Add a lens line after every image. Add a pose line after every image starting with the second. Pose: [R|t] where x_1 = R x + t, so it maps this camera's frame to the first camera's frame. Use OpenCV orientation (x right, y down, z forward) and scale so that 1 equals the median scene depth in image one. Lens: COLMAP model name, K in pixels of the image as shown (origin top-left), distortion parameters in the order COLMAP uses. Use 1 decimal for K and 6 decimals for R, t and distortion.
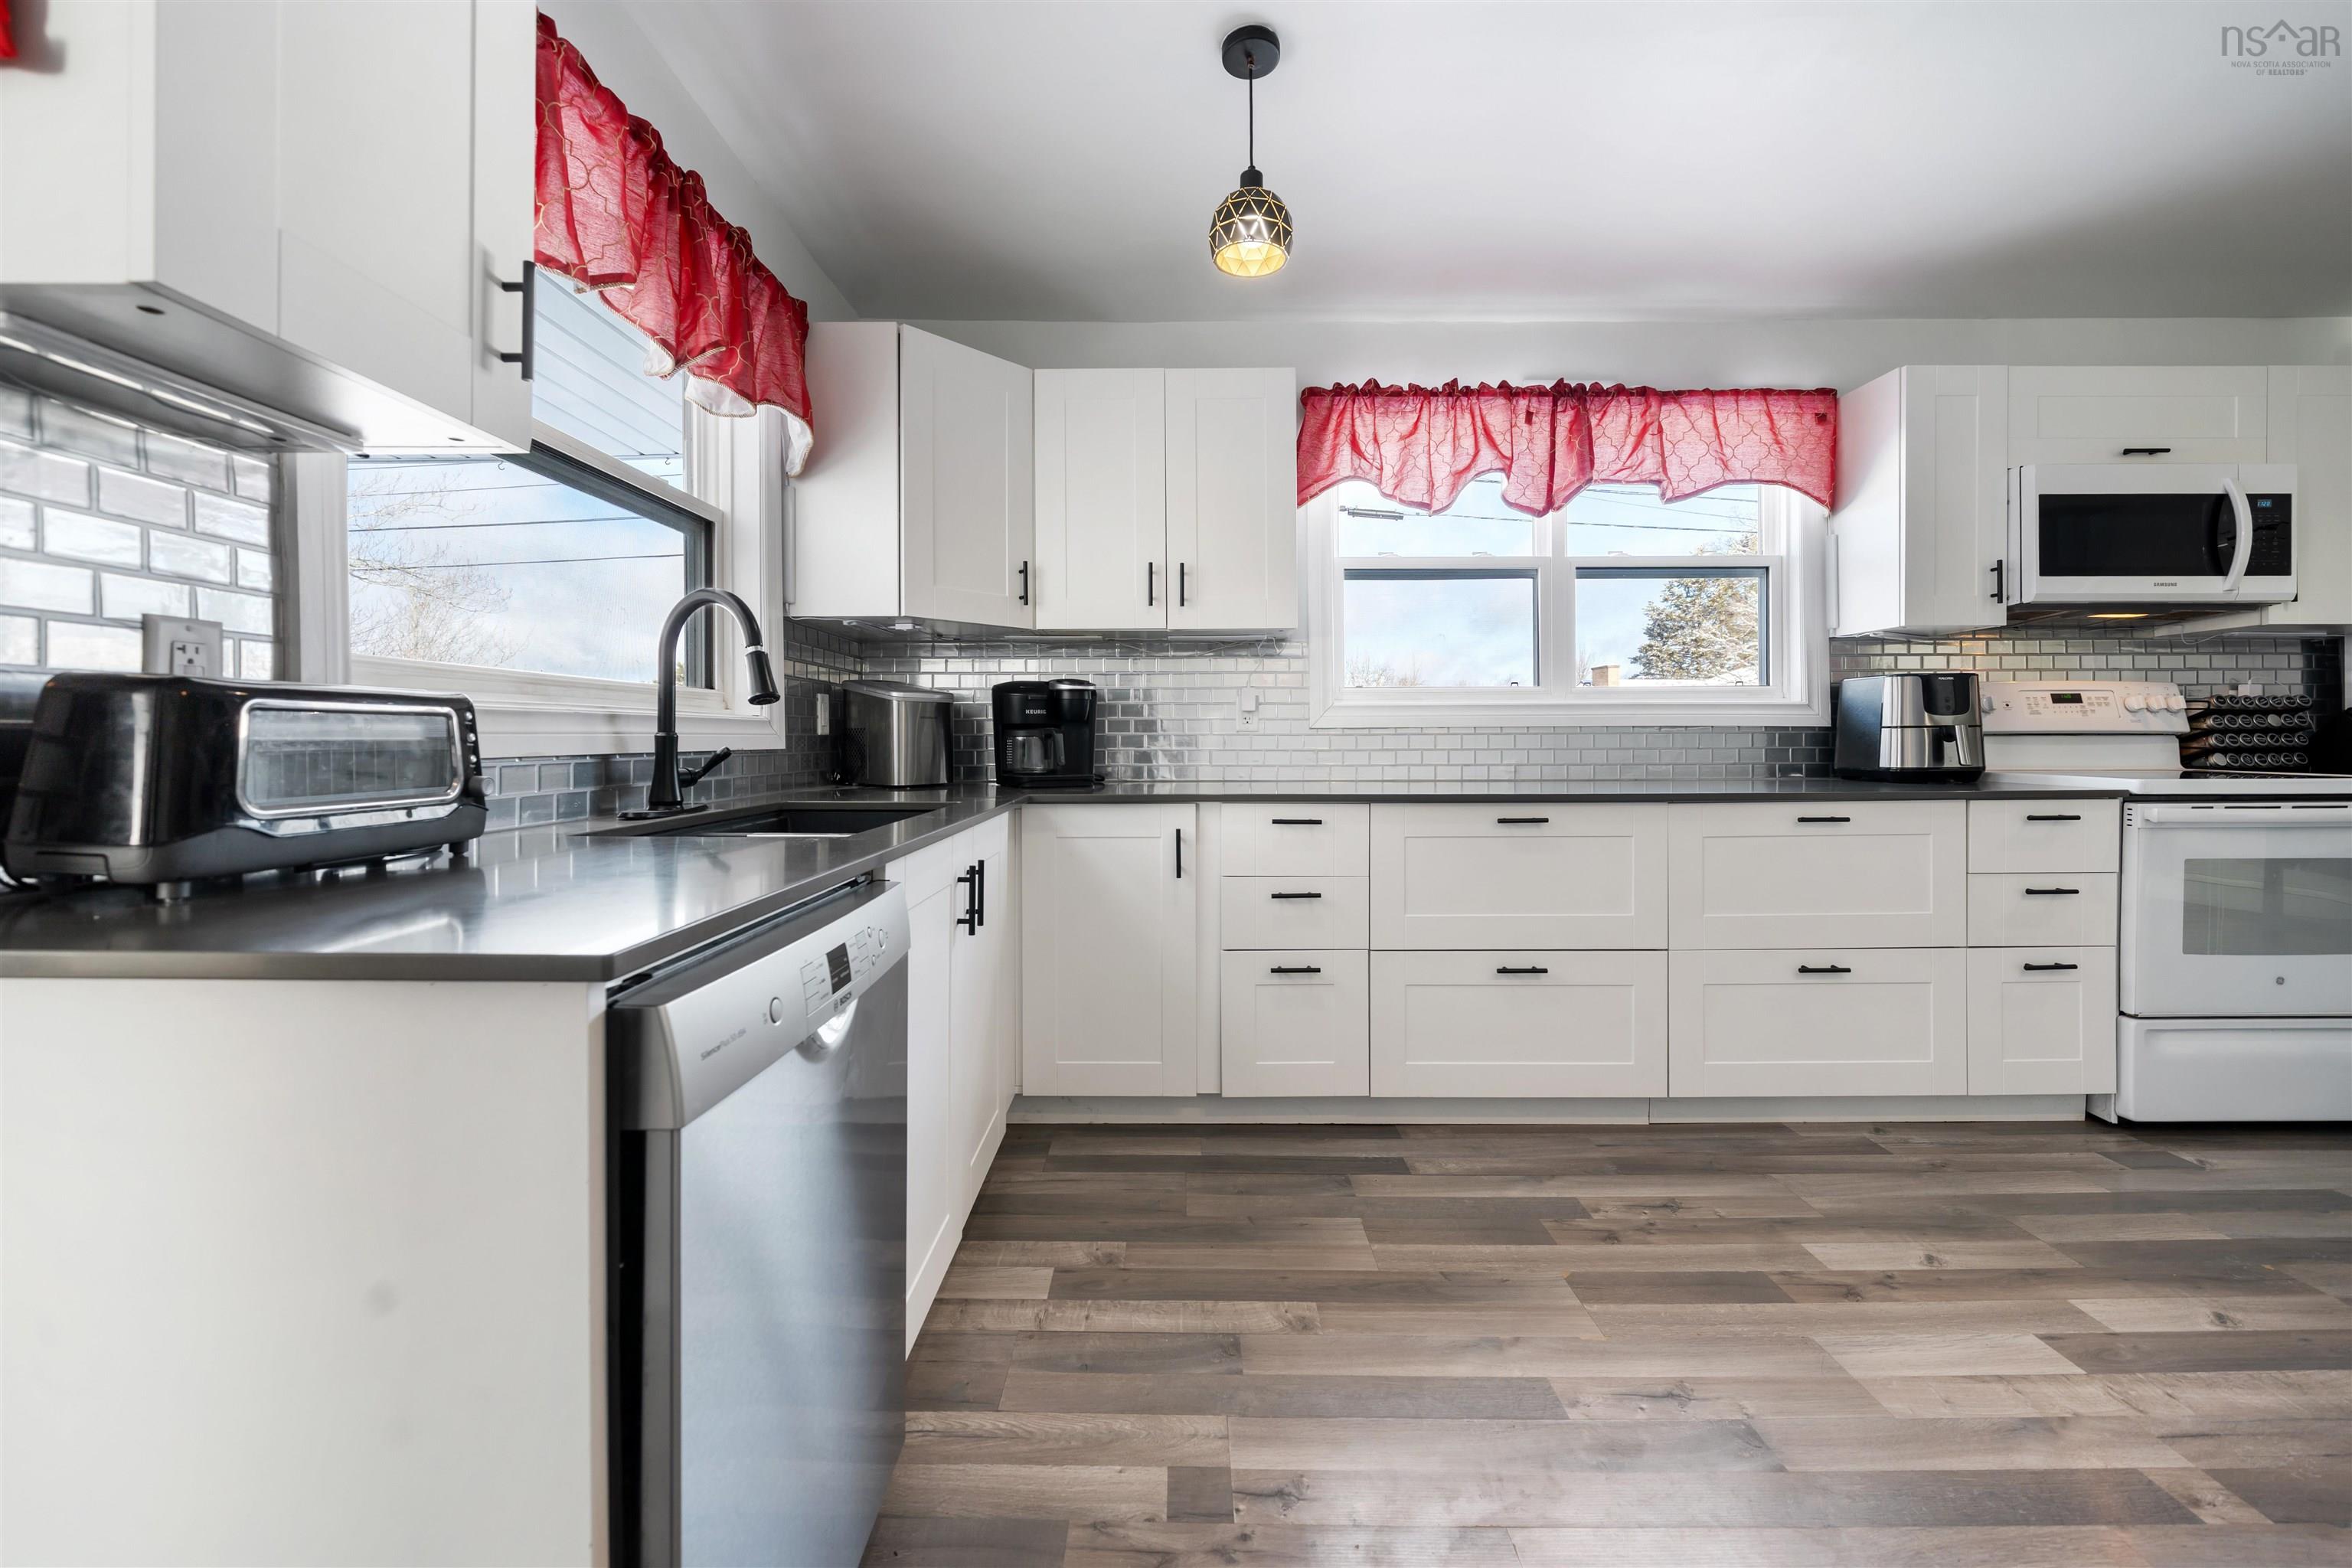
lens RADIAL K [[920.2, 0, 1196.6], [0, 920.2, 740.4], [0, 0, 1]] dist [0.001348, -0.000384]
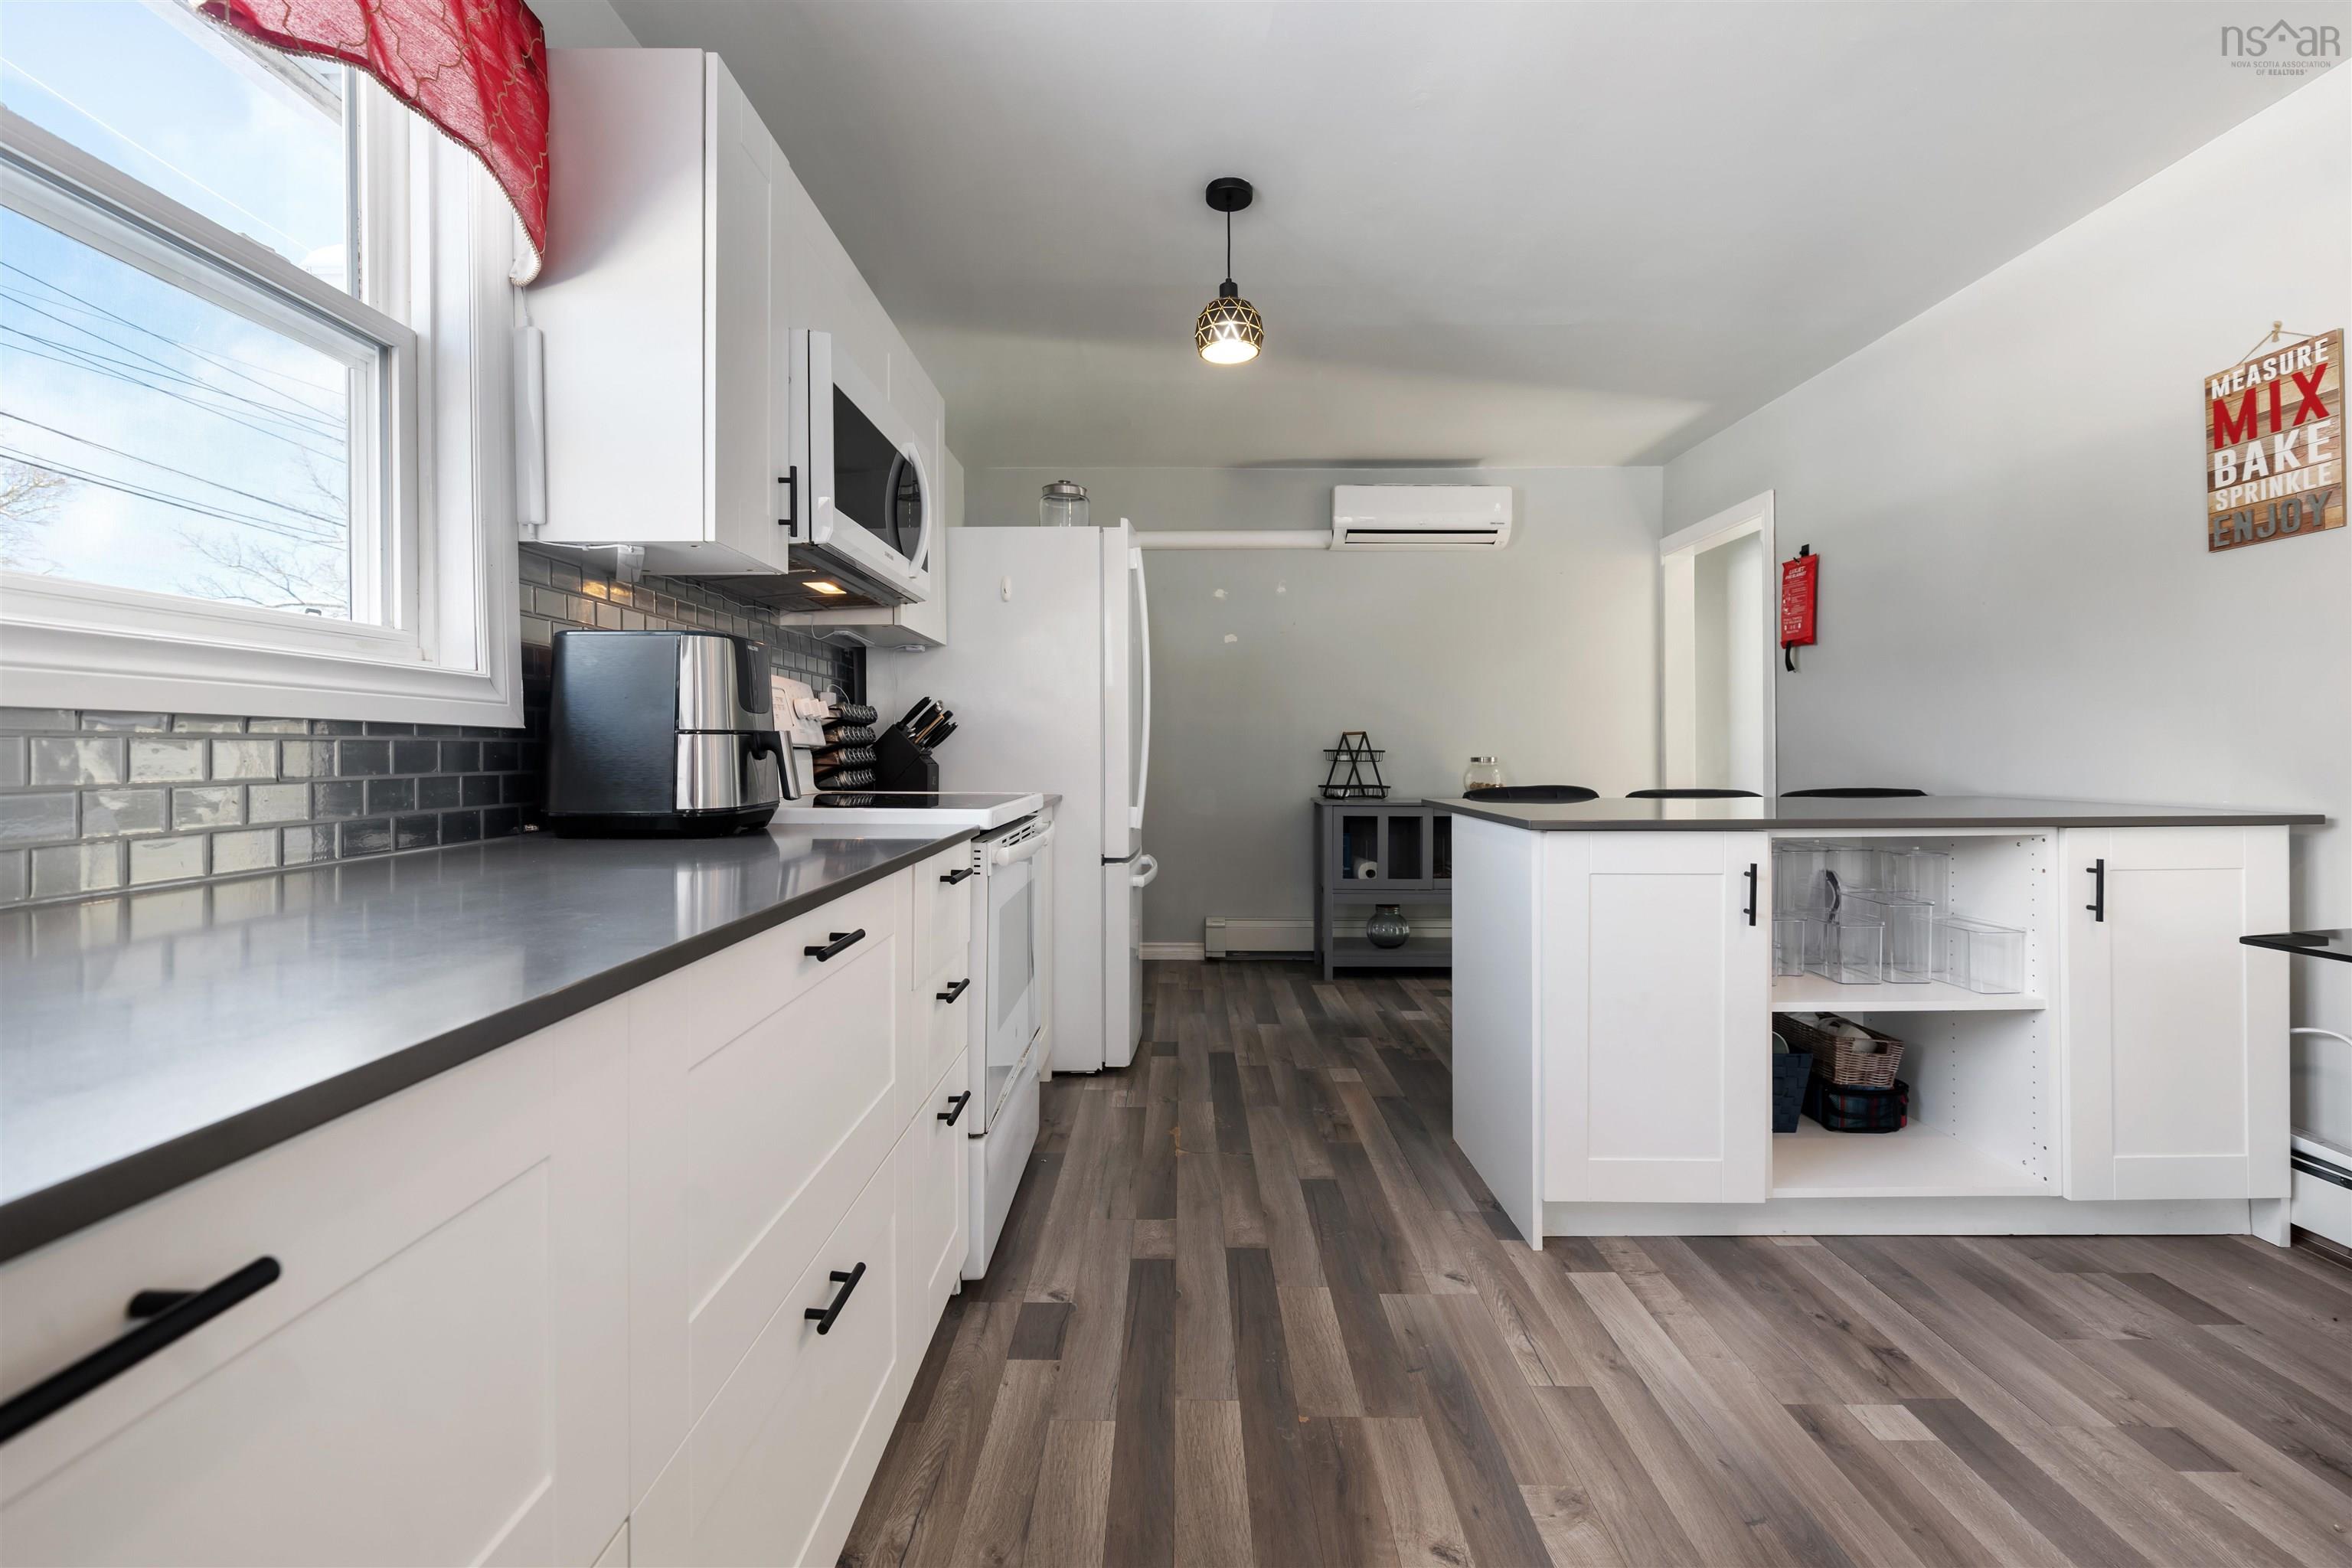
lens RADIAL K [[1029.3, 0, 1190.6], [0, 1029.3, 754.0], [0, 0, 1]] dist [-0.001663, -0.001200]
pose [[0.014471, -0.001407, 0.999894, 0.190598], [0.000818, 0.999999, 0.001395, -0.002826], [-0.999895, 0.000797, 0.014472, 0.757283]]
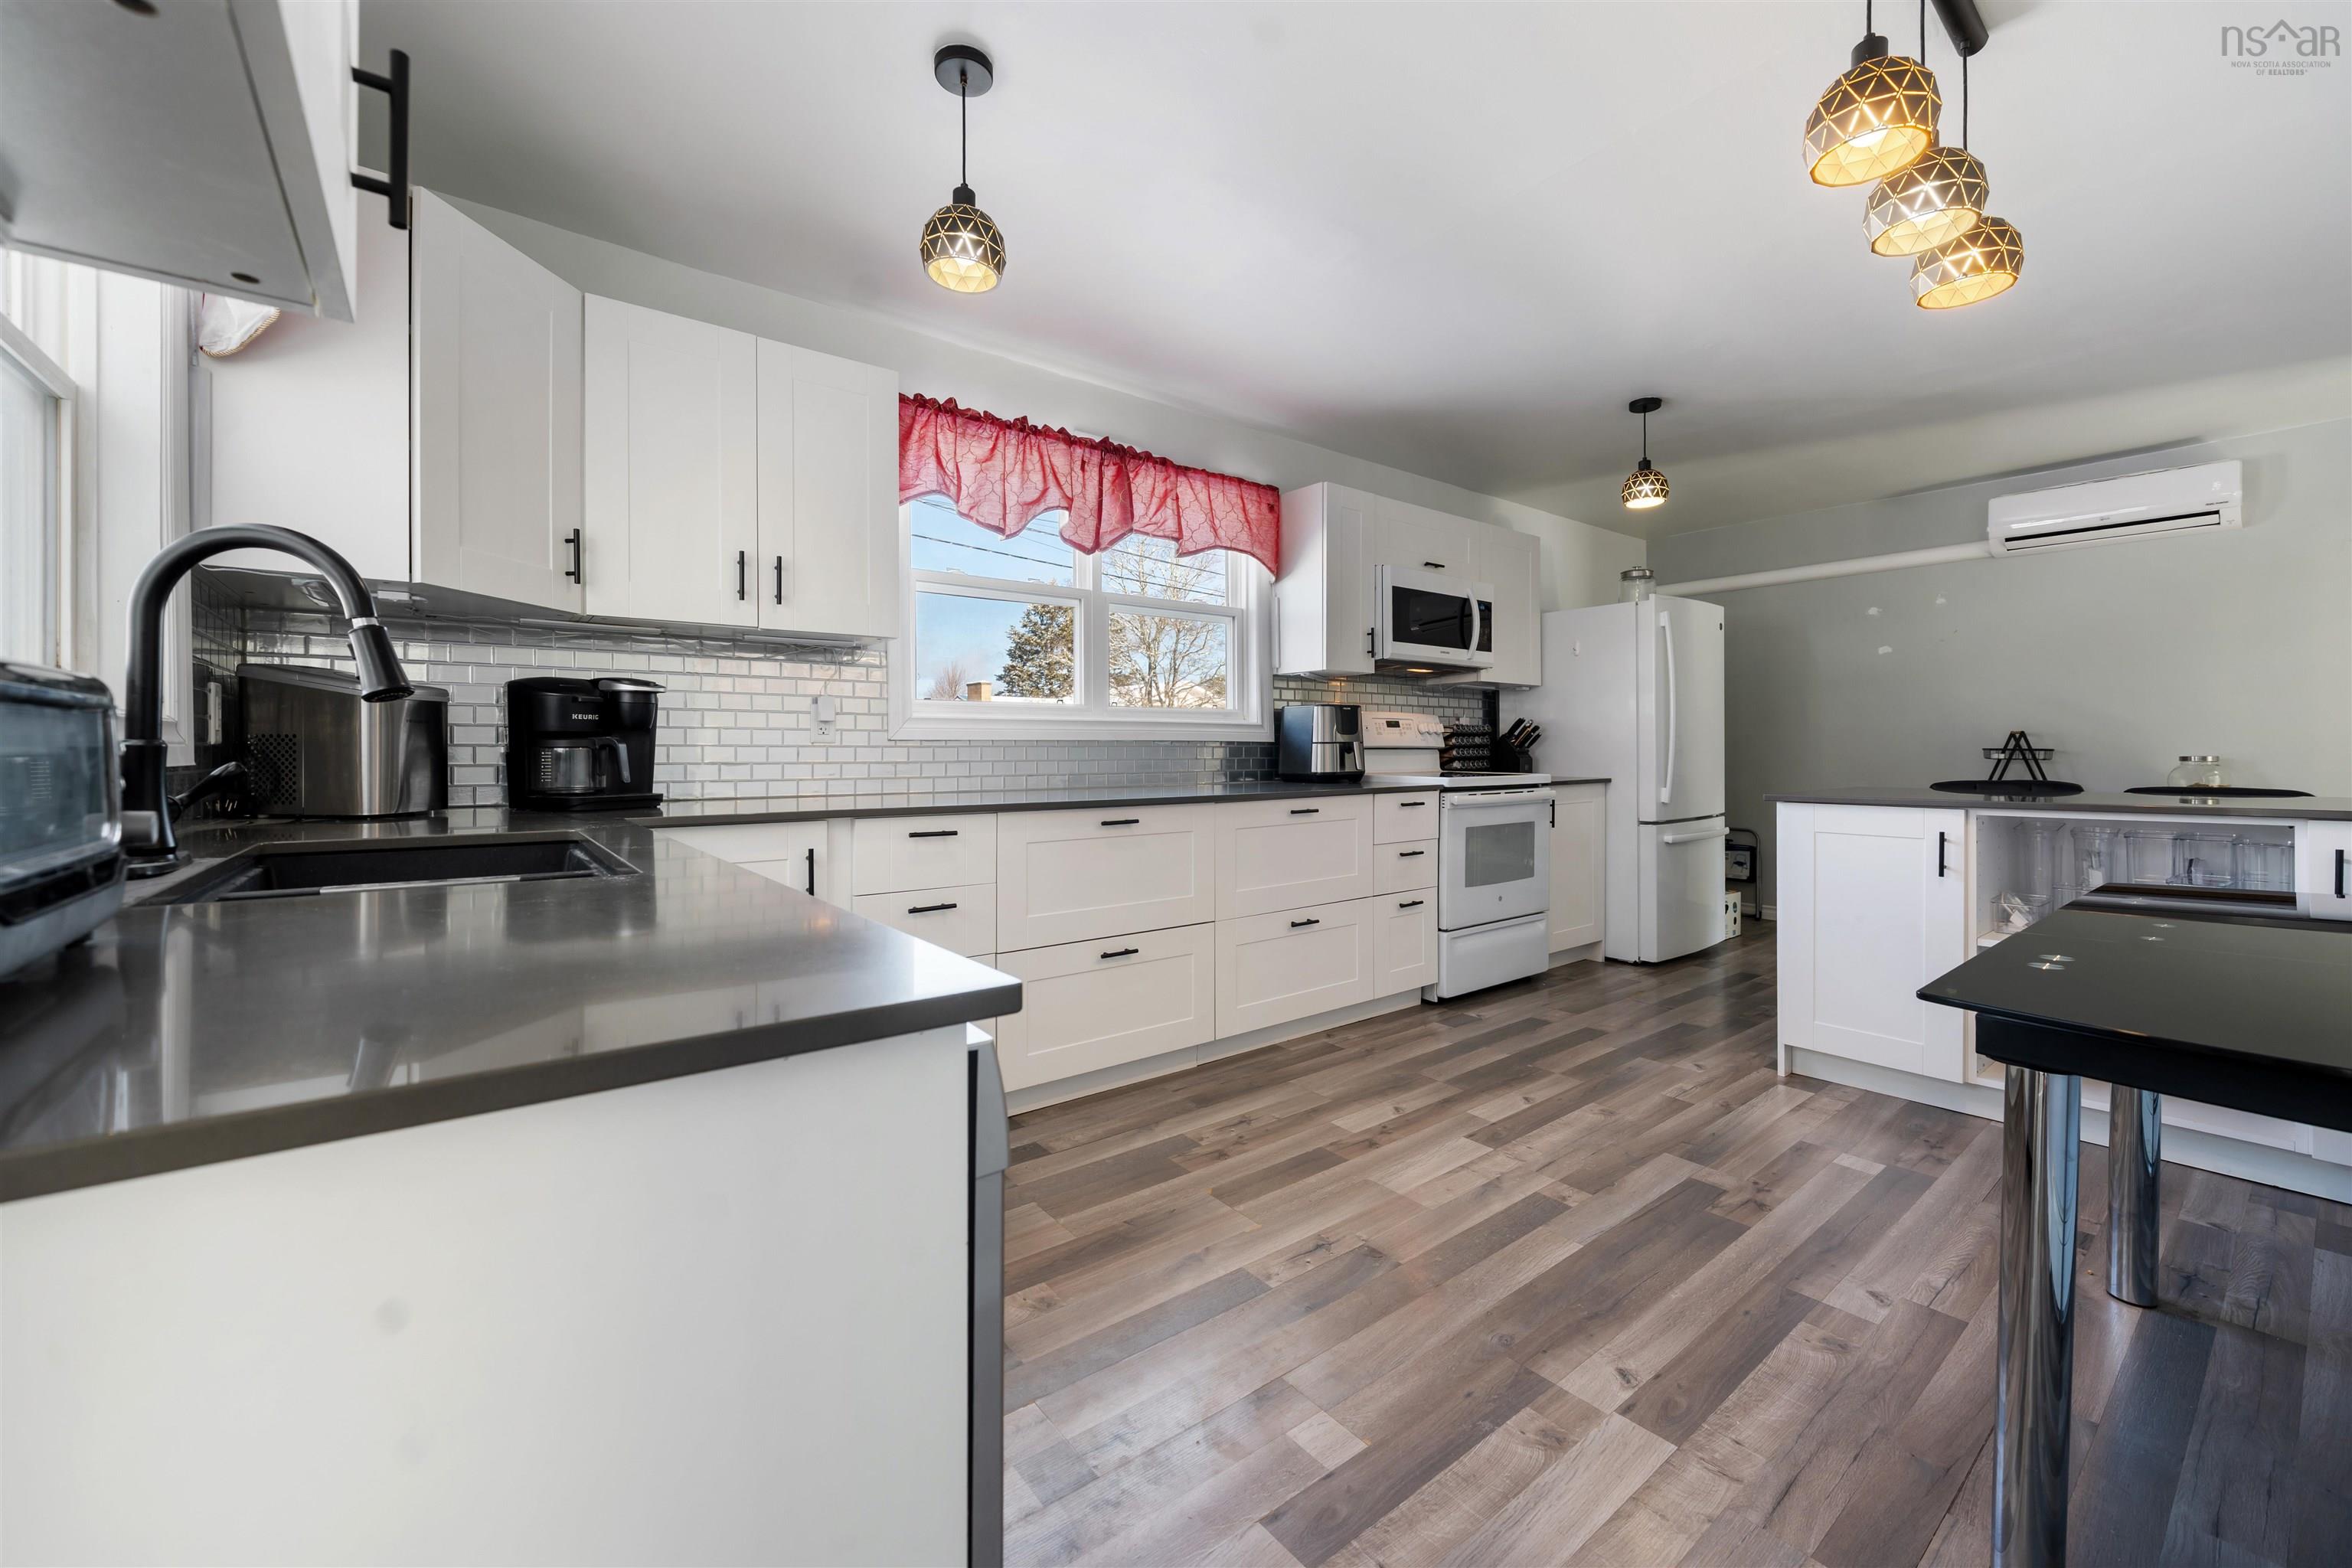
lens RADIAL K [[920.2, 0, 1192.2], [0, 920.2, 747.9], [0, 0, 1]] dist [0.001348, -0.000384]
pose [[0.788815, 0.003363, 0.614621, -0.251264], [-0.000534, 0.999988, -0.004785, -0.000211], [-0.614630, 0.003446, 0.788808, 0.036012]]
